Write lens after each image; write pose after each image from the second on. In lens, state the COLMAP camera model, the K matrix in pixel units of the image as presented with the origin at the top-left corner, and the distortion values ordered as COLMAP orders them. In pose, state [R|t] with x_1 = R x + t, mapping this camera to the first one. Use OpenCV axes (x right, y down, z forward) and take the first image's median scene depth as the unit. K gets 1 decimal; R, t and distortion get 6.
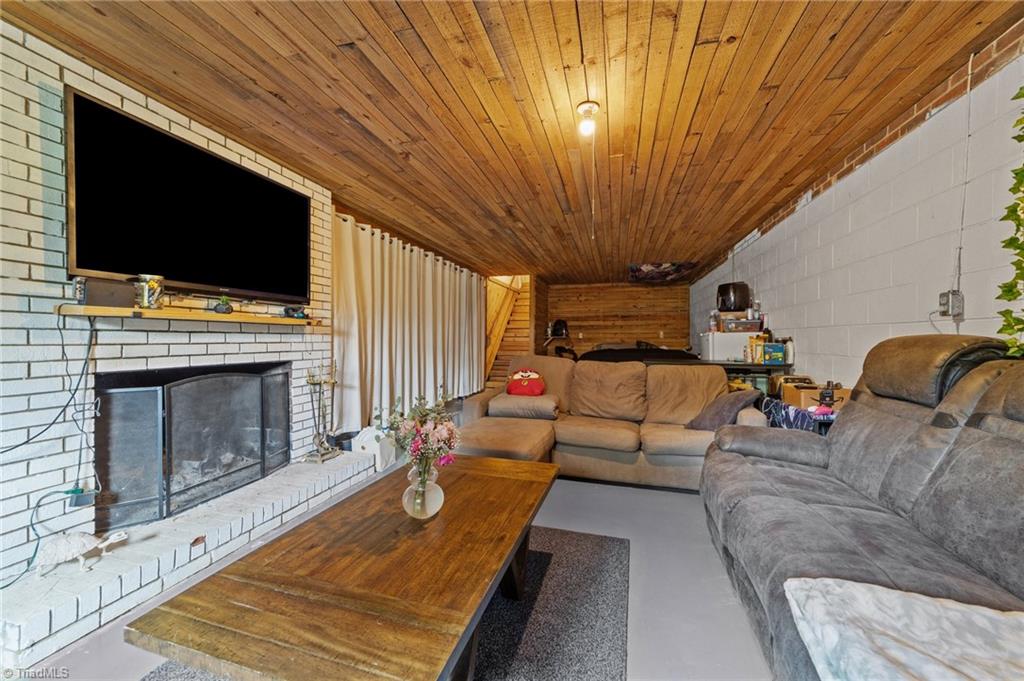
lens RADIAL K [[395.4, 0, 512.5], [0, 395.4, 340.9], [0, 0, 1]] dist [-0.000117, 0.000001]
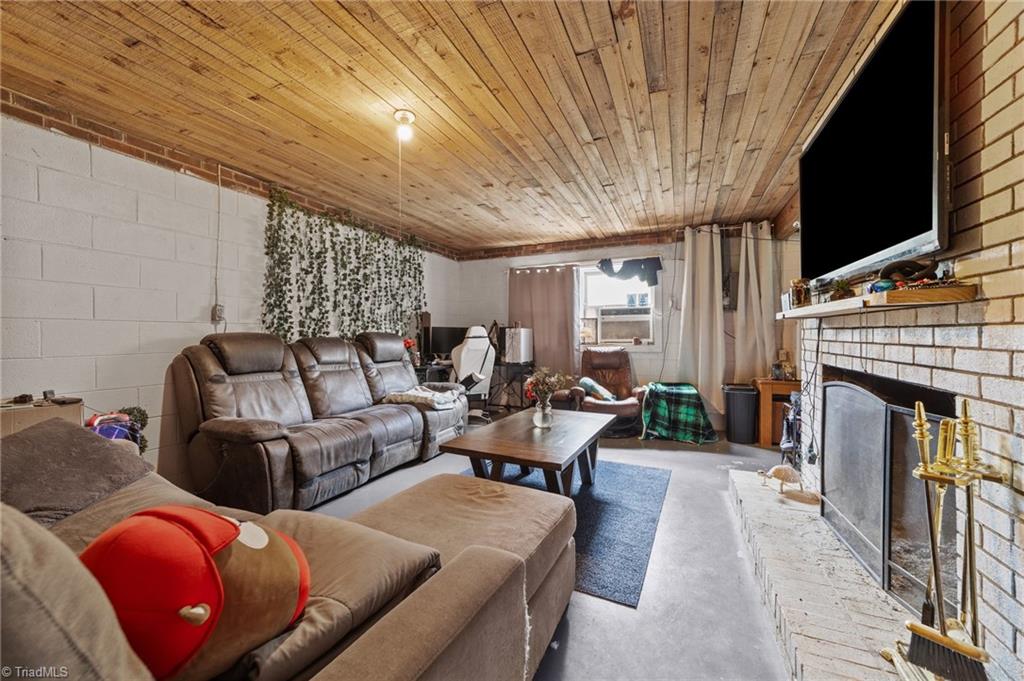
lens RADIAL K [[395.4, 0, 512.1], [0, 395.4, 337.8], [0, 0, 1]] dist [-0.000117, 0.000001]
pose [[-0.989329, -0.003447, 0.145659, -0.059276], [-0.001194, 0.999878, 0.015547, -0.003691], [-0.145695, 0.015207, -0.989213, 0.481200]]
